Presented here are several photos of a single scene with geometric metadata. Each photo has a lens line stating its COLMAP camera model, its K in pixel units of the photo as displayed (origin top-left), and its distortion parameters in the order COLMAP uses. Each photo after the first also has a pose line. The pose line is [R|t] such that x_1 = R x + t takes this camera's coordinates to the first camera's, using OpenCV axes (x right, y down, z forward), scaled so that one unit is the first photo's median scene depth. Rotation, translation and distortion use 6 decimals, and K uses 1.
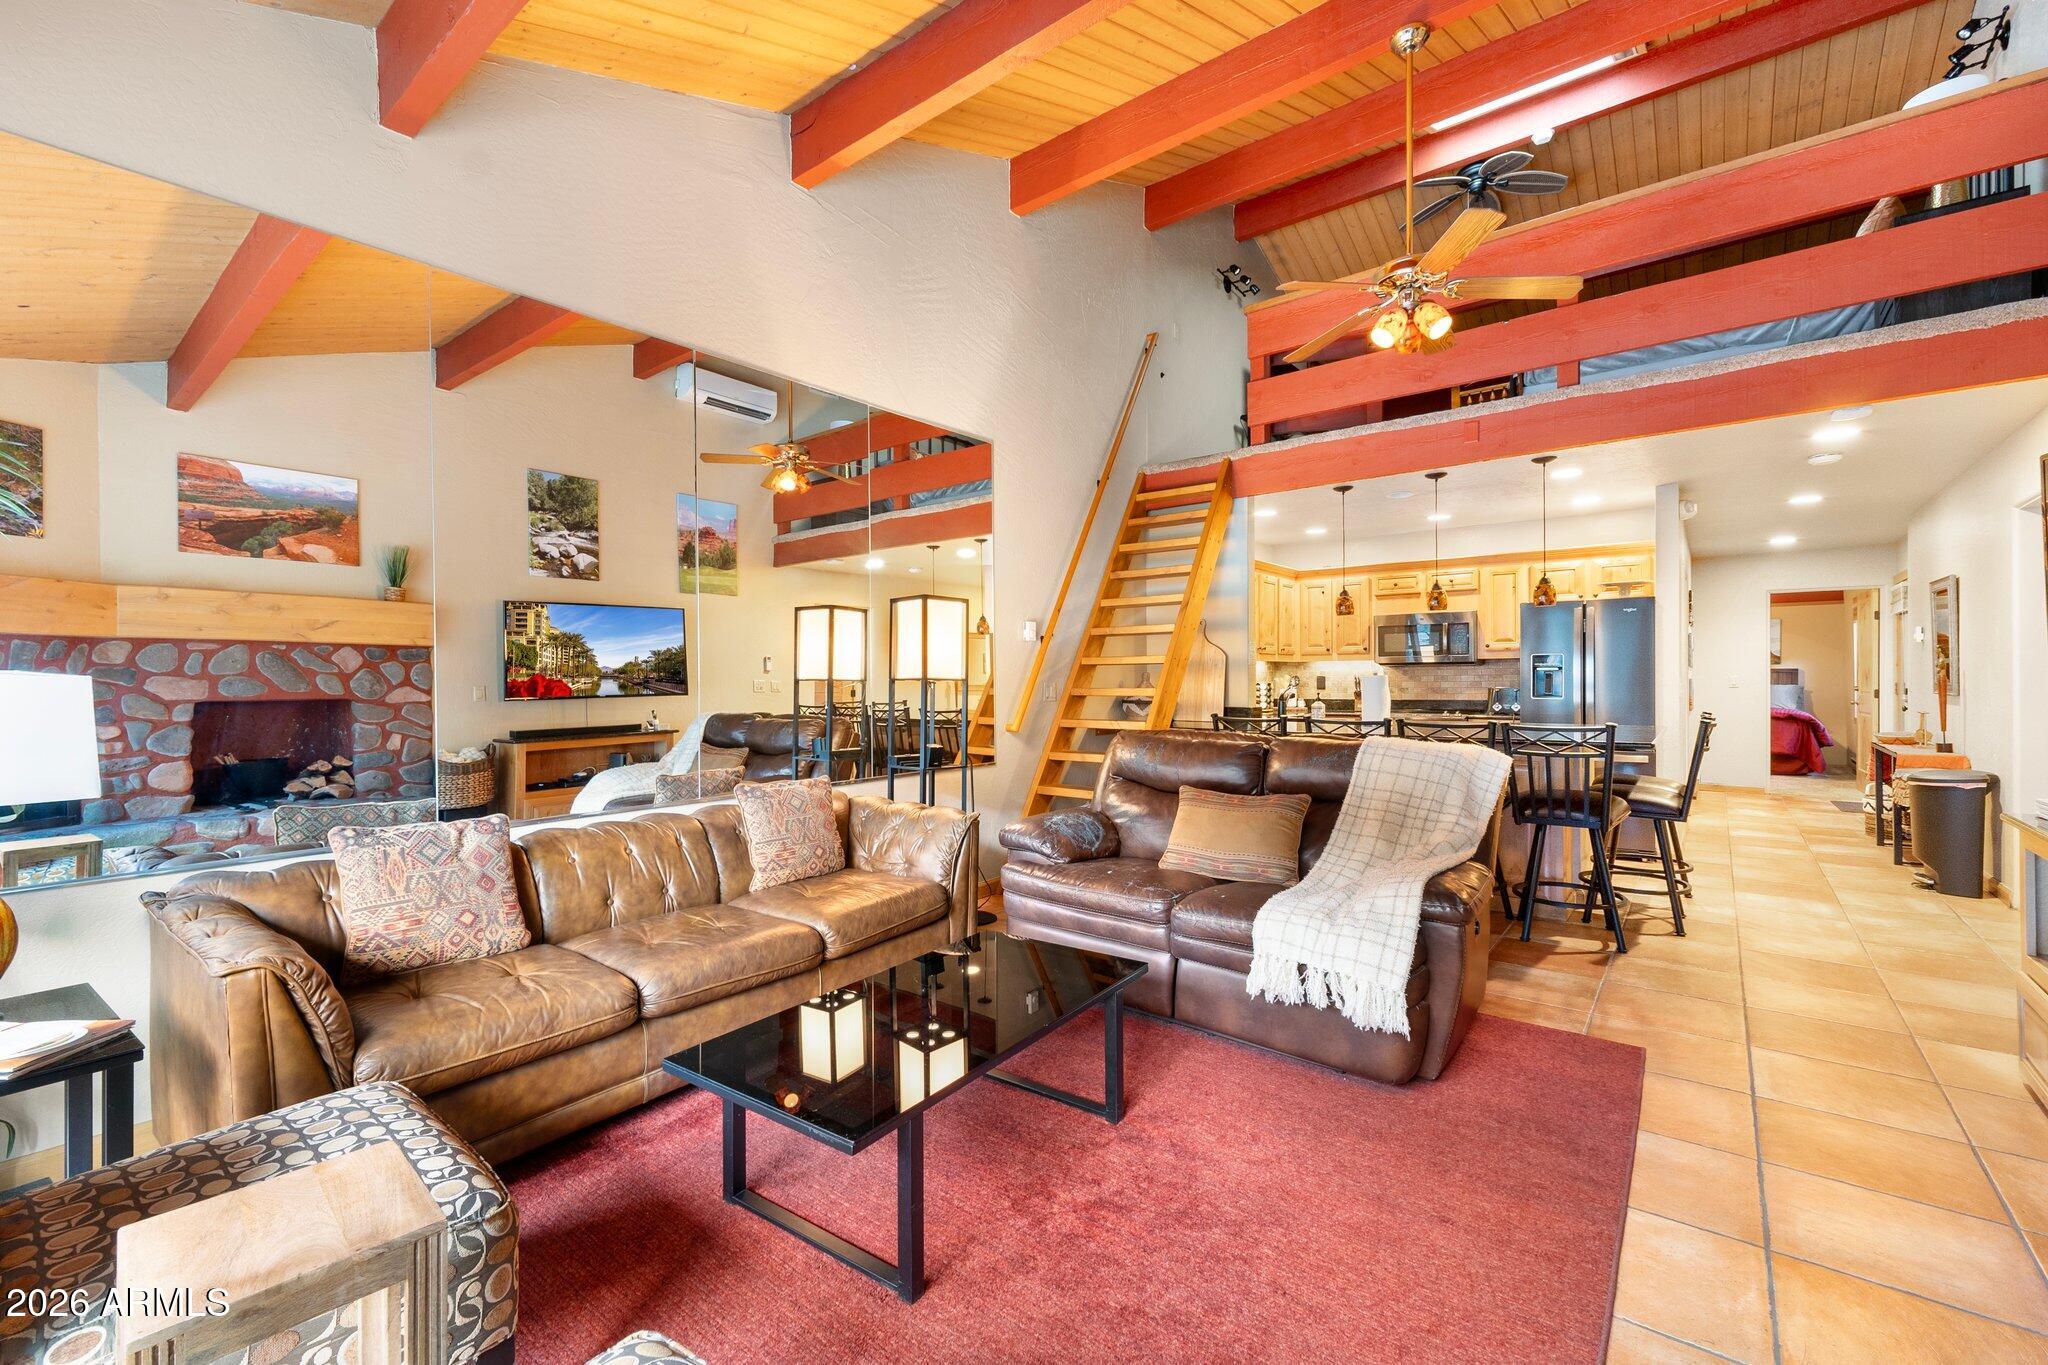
lens RADIAL K [[858.2, 0, 1026.9], [0, 858.2, 675.5], [0, 0, 1]] dist [0.004049, 0.000369]
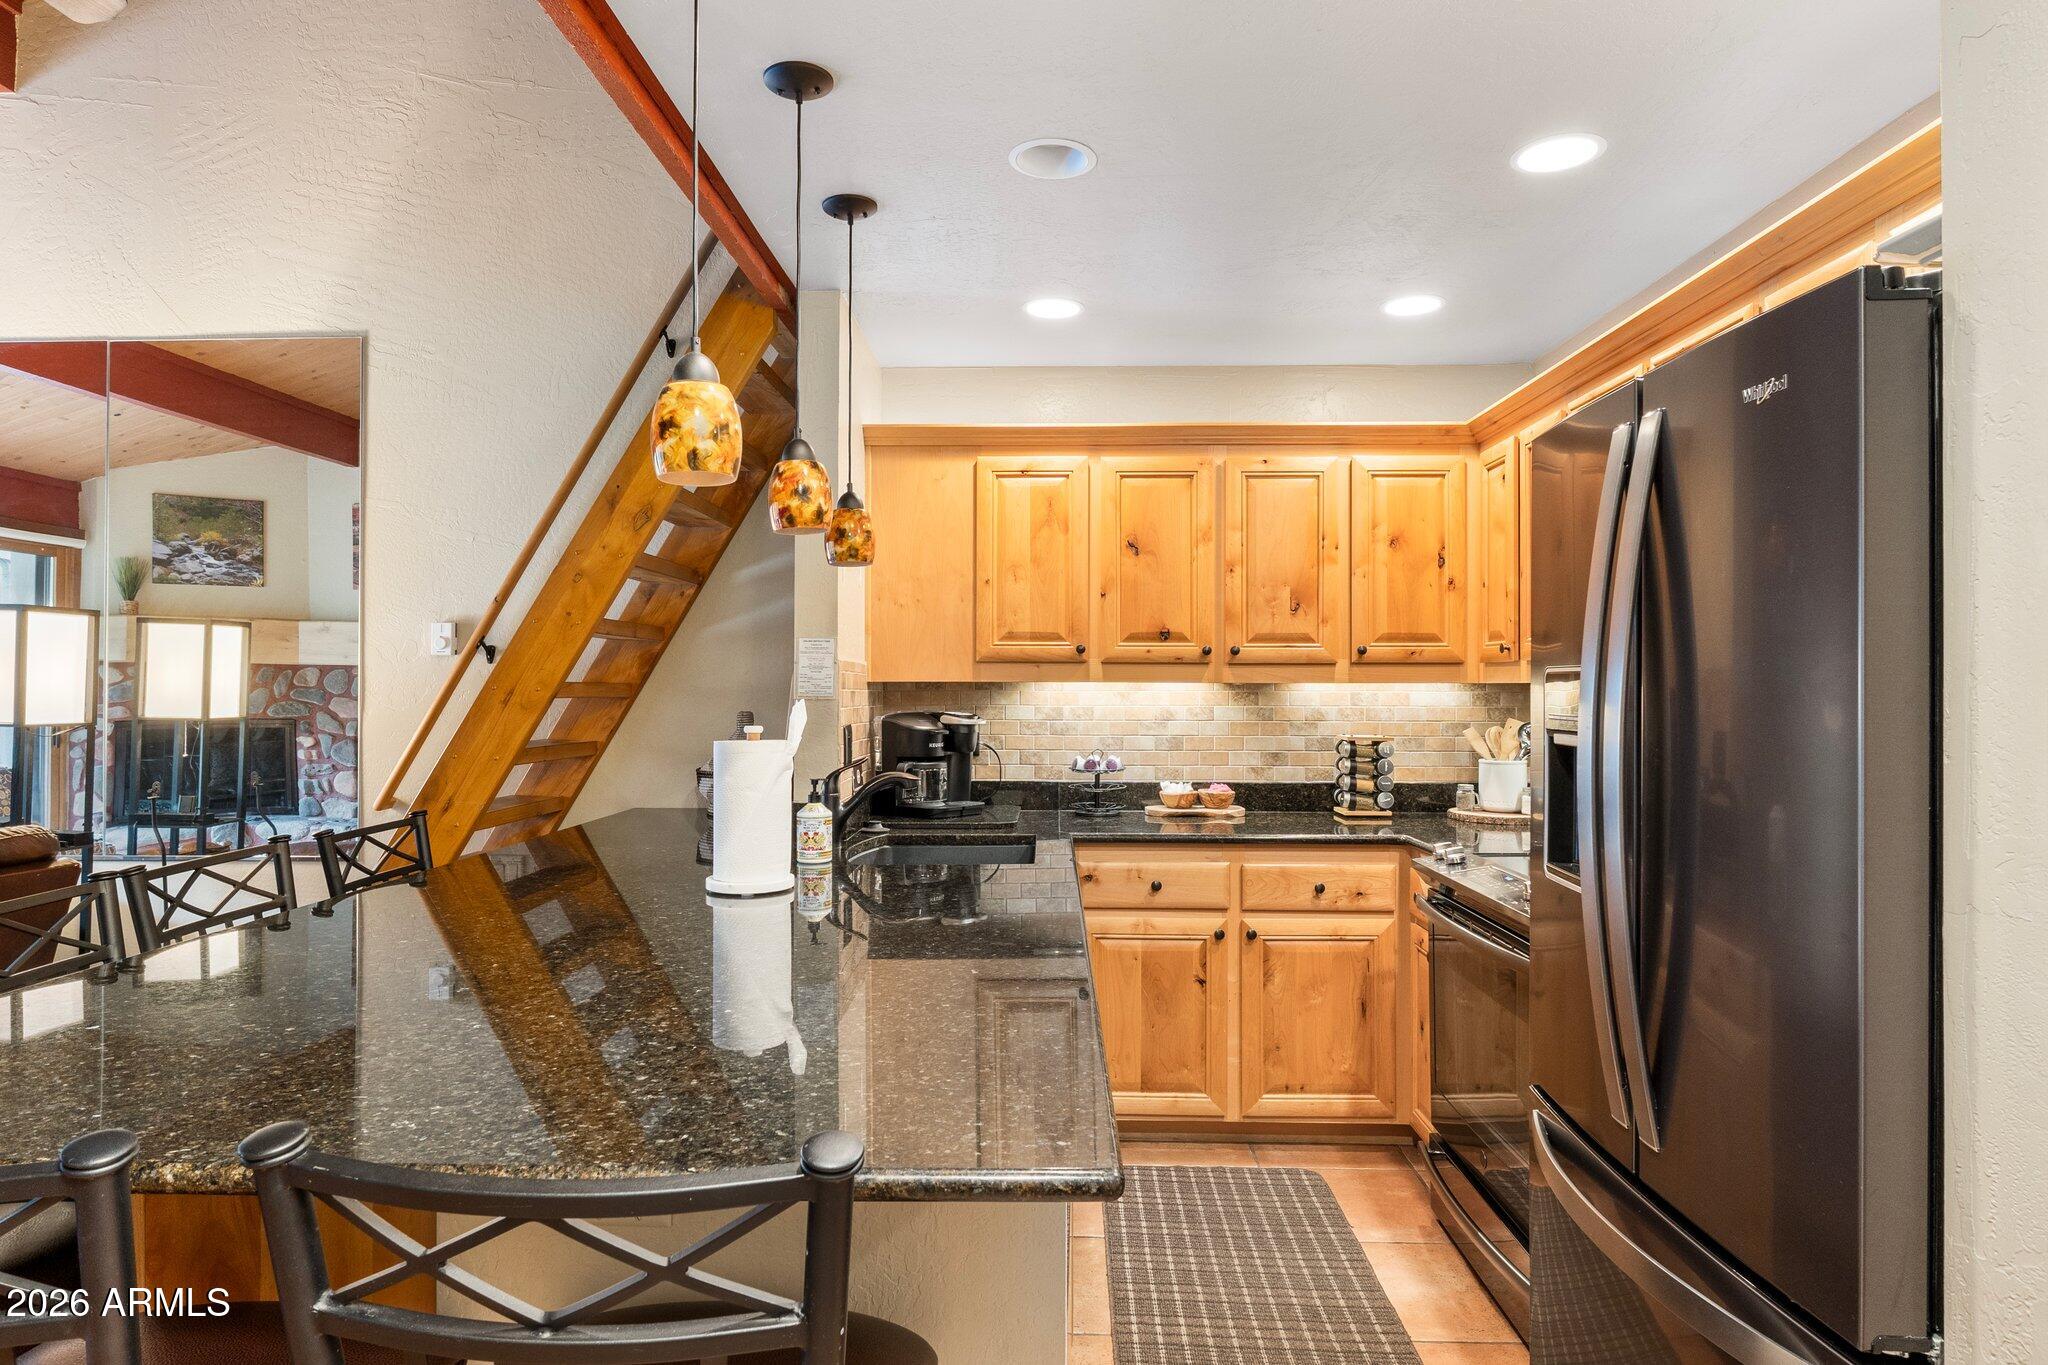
lens RADIAL K [[1180.5, 0, 1024.0], [0, 1180.5, 682.5], [0, 0, 1]] dist [-0.025322, 0.000023]
pose [[0.607594, 0.002950, -0.794243, 0.638171], [-0.002372, 0.999995, 0.001900, -0.018154], [0.794245, 0.000730, 0.607598, 0.611538]]
